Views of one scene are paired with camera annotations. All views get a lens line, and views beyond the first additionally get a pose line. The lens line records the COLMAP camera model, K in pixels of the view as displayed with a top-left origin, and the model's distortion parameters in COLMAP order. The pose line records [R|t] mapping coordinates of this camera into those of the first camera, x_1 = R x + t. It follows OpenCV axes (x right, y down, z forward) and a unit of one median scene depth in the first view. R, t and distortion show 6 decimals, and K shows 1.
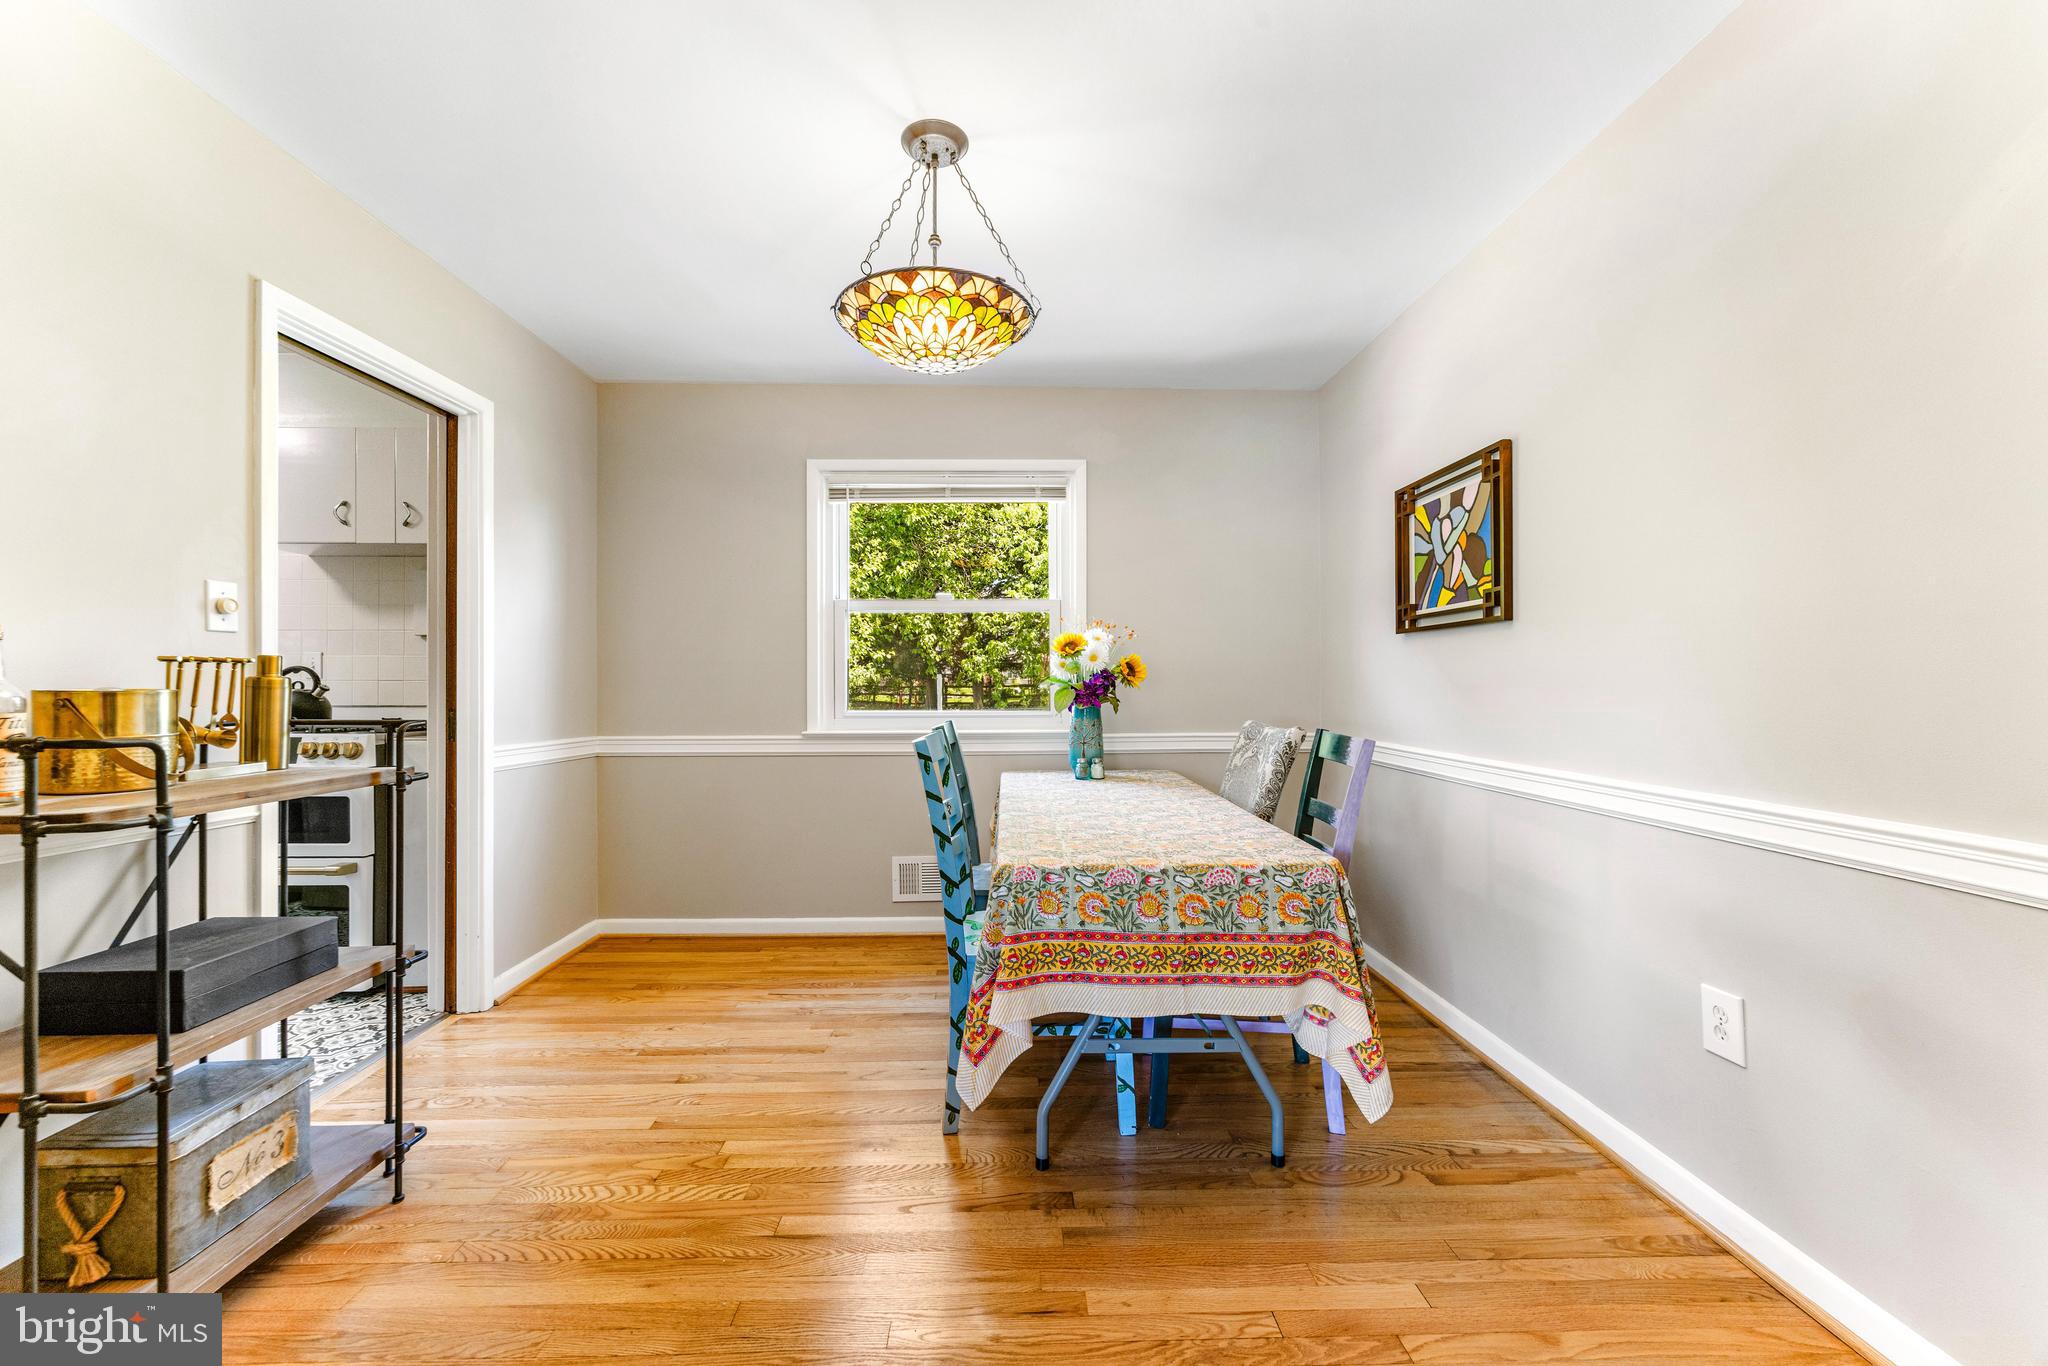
lens RADIAL K [[794.1, 0, 1012.6], [0, 794.1, 681.5], [0, 0, 1]] dist [-0.002553, 0.000526]
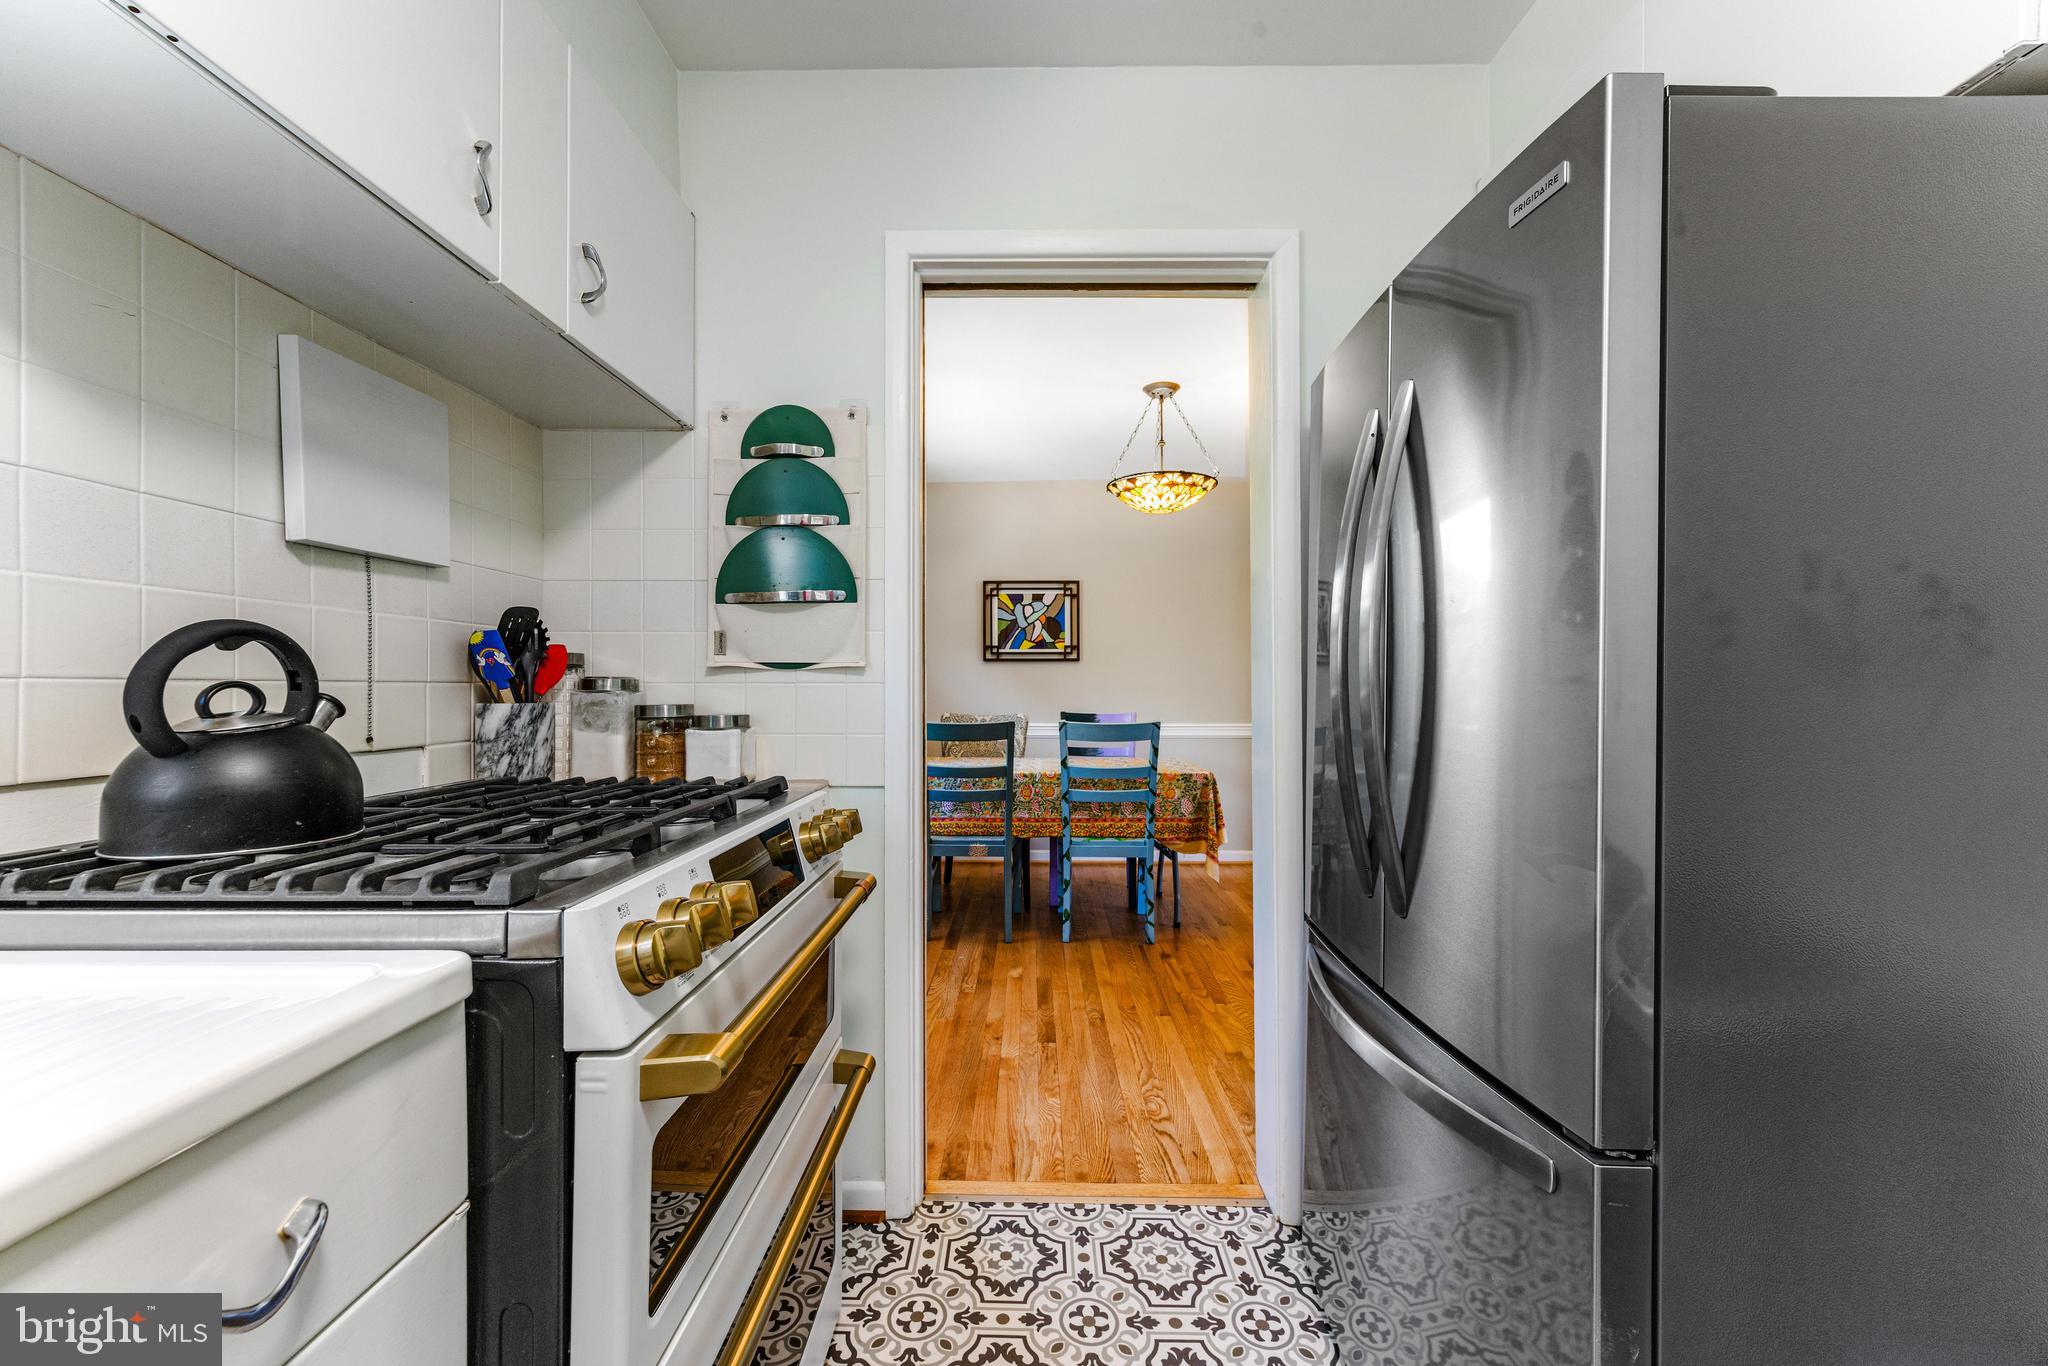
lens RADIAL K [[794.1, 0, 1023.9], [0, 794.1, 683.3], [0, 0, 1]] dist [-0.002553, 0.000526]
pose [[0.037885, 0.007042, 0.999257, -1.938006], [0.000126, 0.999975, -0.007052, 0.003325], [-0.999282, 0.000393, 0.037883, 1.266938]]
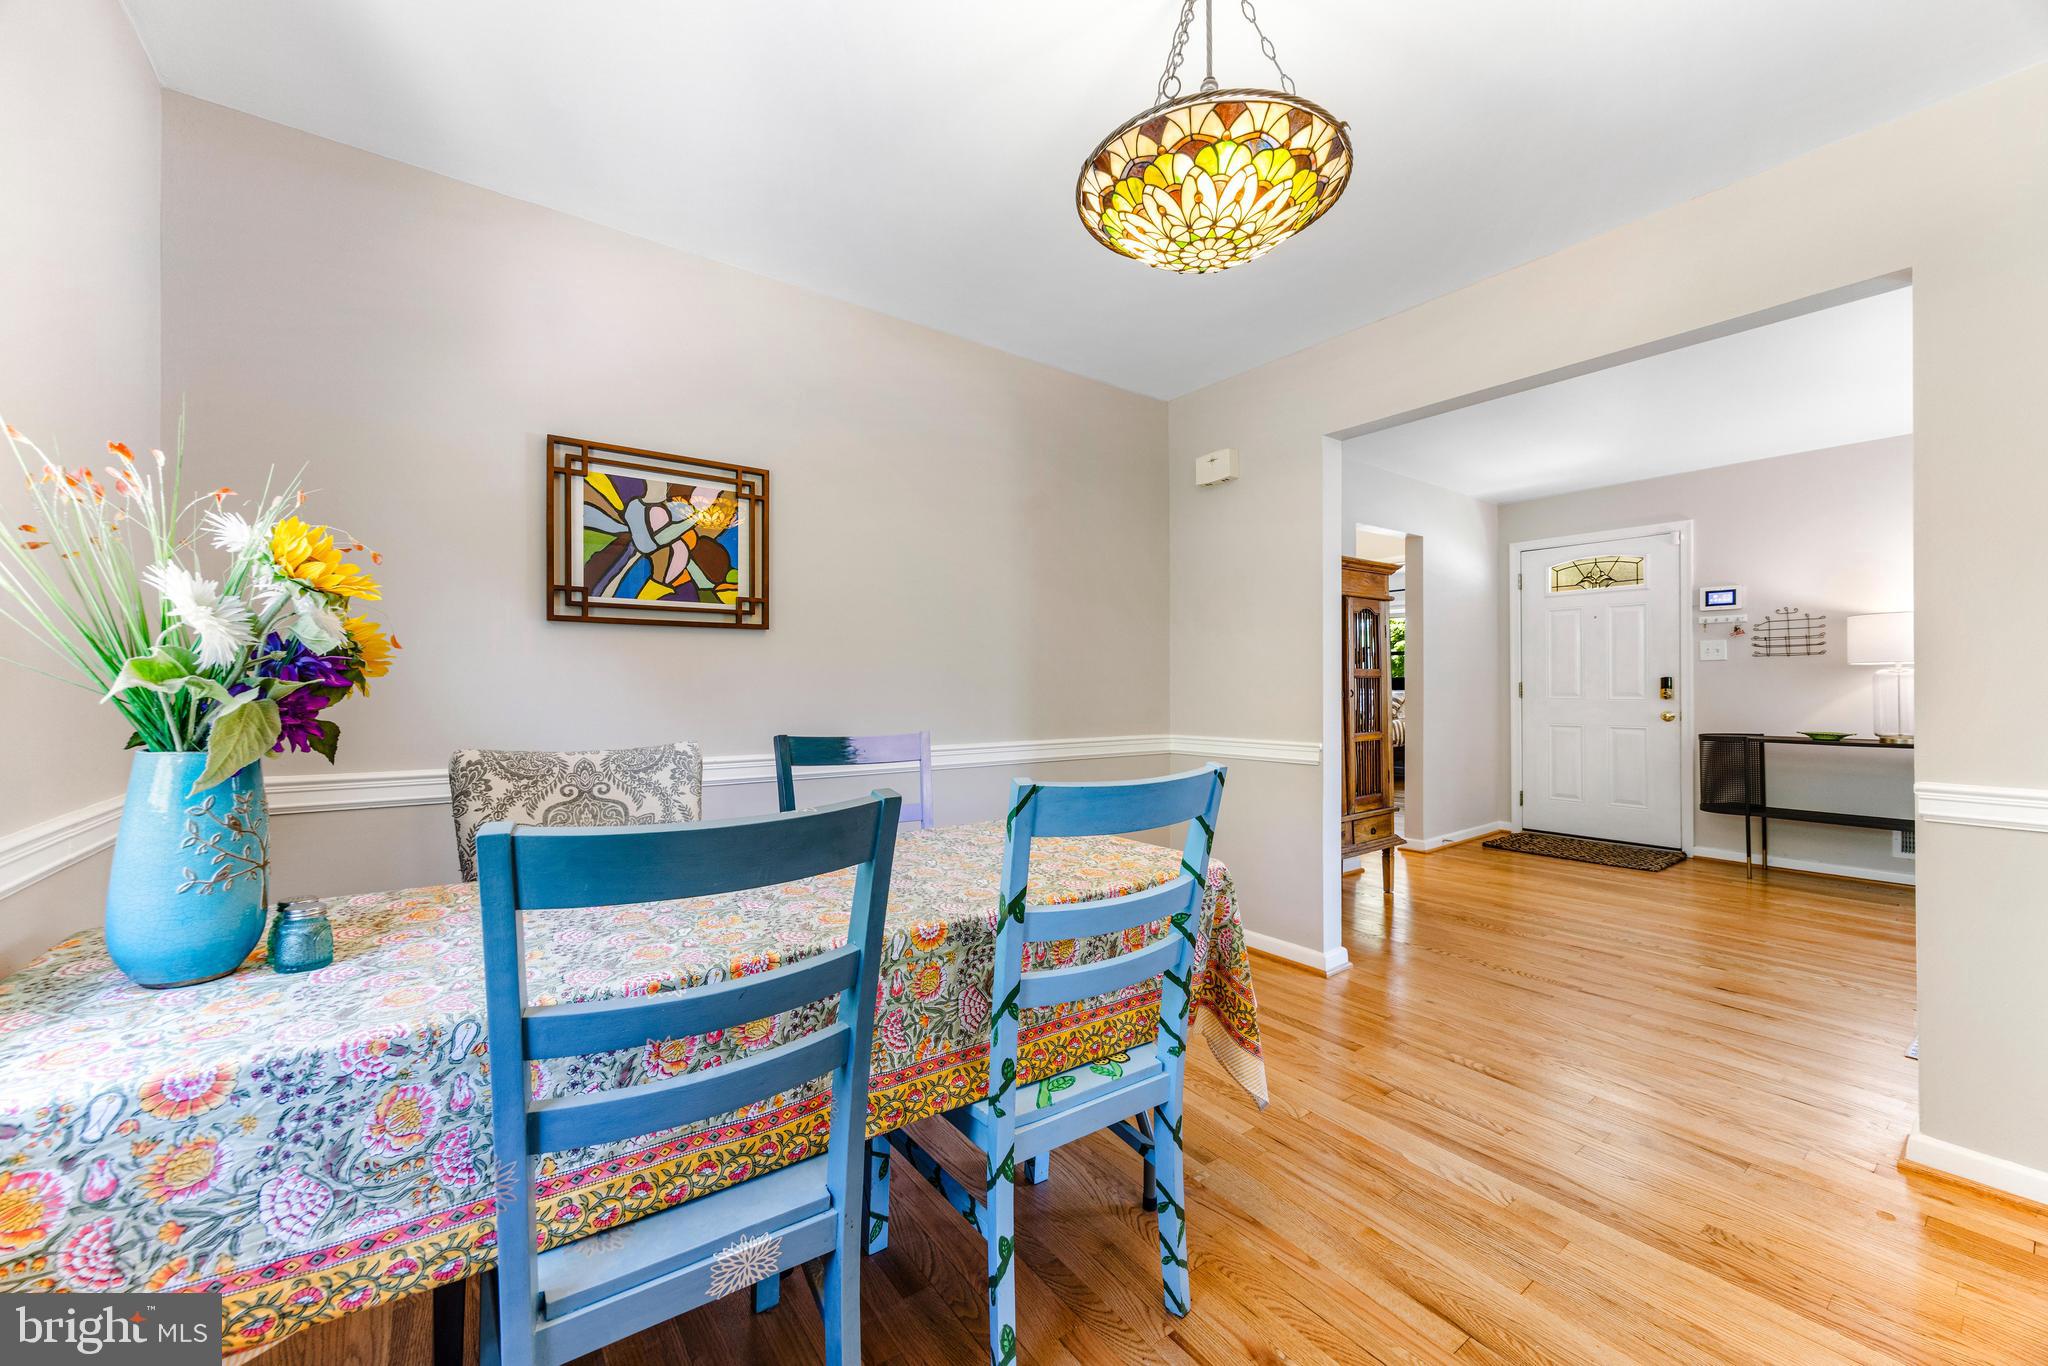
lens RADIAL K [[794.1, 0, 1023.1], [0, 794.1, 682.2], [0, 0, 1]] dist [-0.002553, 0.000526]
pose [[-0.565146, 0.001628, 0.824989, -0.619070], [-0.003171, 0.999986, -0.004146, 0.002403], [-0.824985, -0.004959, -0.565133, 1.584894]]
